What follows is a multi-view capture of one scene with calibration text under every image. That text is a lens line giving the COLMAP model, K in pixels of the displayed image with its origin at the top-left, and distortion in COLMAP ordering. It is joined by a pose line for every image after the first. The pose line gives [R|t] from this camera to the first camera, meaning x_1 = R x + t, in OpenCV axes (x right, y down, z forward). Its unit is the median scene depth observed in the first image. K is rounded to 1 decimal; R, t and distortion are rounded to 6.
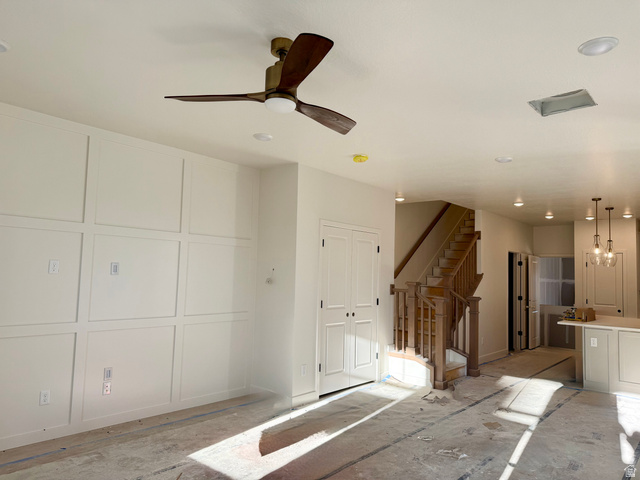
lens RADIAL K [[447.0, 0, 323.7], [0, 447.0, 241.6], [0, 0, 1]] dist [0.052532, -0.049094]
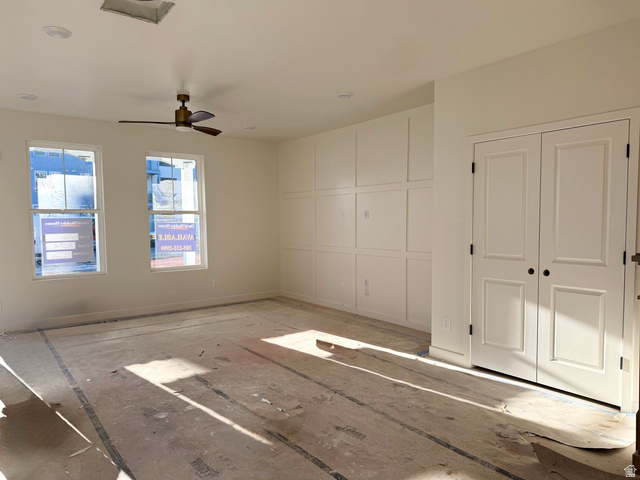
lens RADIAL K [[447.0, 0, 322.1], [0, 447.0, 239.3], [0, 0, 1]] dist [0.052532, -0.049094]
pose [[-0.190402, 0.013356, -0.981615, 0.874584], [0.062722, 0.998030, 0.001414, 0.115074], [0.979701, -0.061299, -0.190864, 0.977985]]
